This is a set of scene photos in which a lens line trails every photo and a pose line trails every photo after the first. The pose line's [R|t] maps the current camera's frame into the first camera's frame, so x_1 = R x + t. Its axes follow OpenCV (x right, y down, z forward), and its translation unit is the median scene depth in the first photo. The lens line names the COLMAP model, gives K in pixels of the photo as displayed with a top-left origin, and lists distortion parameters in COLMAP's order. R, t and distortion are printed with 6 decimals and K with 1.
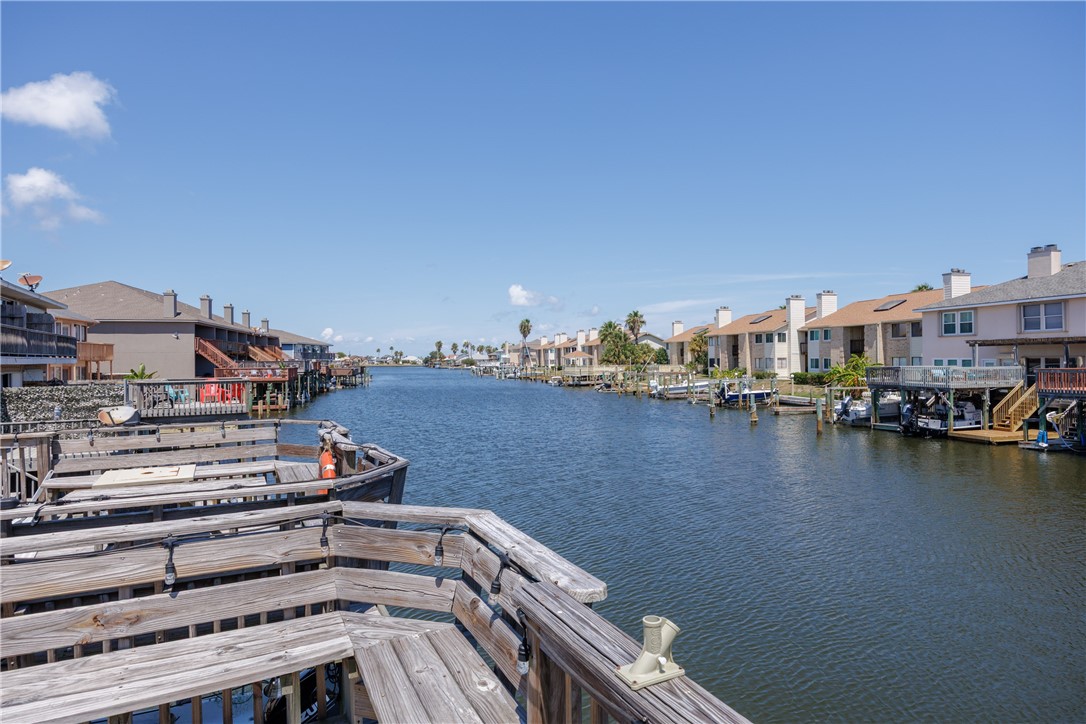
lens RADIAL K [[621.0, 0, 545.7], [0, 621.0, 364.0], [0, 0, 1]] dist [-0.011938, -0.000308]
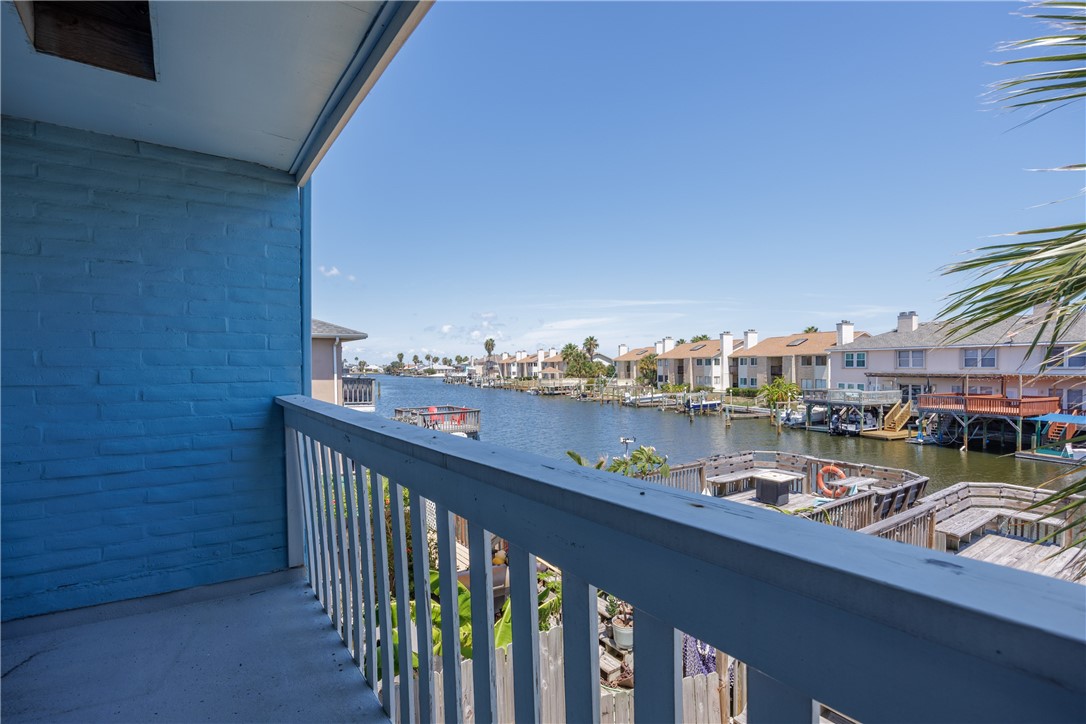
lens RADIAL K [[514.8, 0, 558.1], [0, 514.8, 384.7], [0, 0, 1]] dist [-0.008557, 0.002547]
pose [[0.987645, -0.001967, 0.156697, -0.198635], [-0.002383, 0.999617, 0.027569, -0.029334], [-0.156691, -0.027602, 0.987262, -0.111177]]
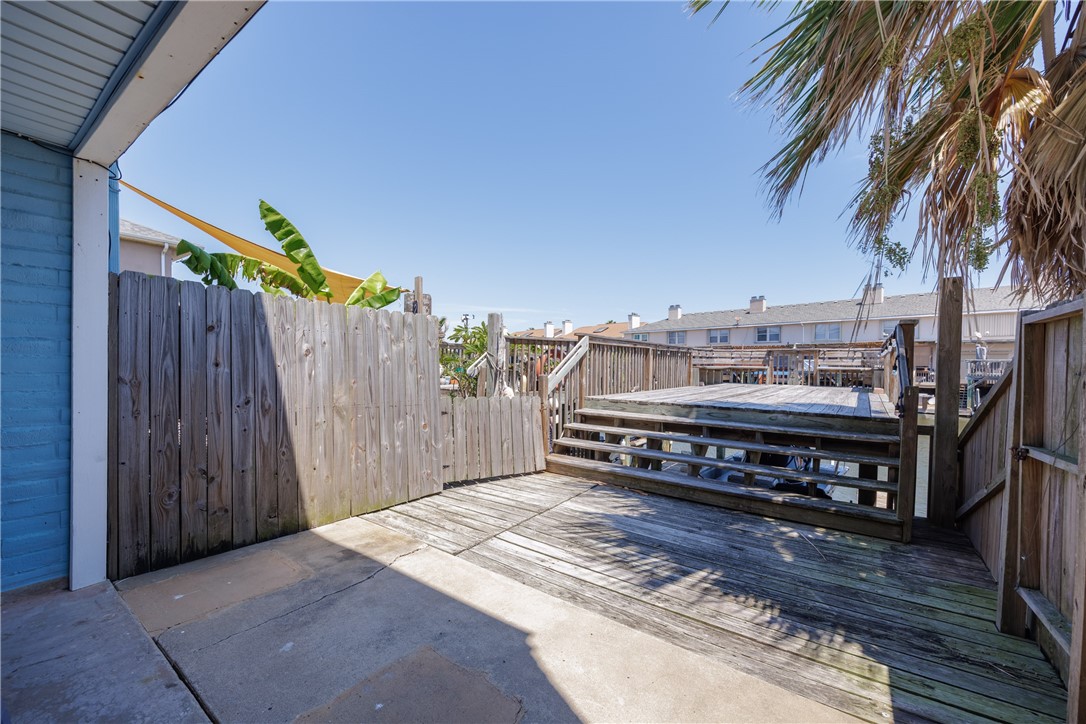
lens RADIAL K [[432.7, 0, 542.5], [0, 432.7, 373.2], [0, 0, 1]] dist [-0.000532, 0.000103]
pose [[0.896317, 0.010865, 0.443281, -0.197372], [-0.018944, 0.999725, 0.013800, 0.024113], [-0.443009, -0.020767, 0.896277, -0.110960]]
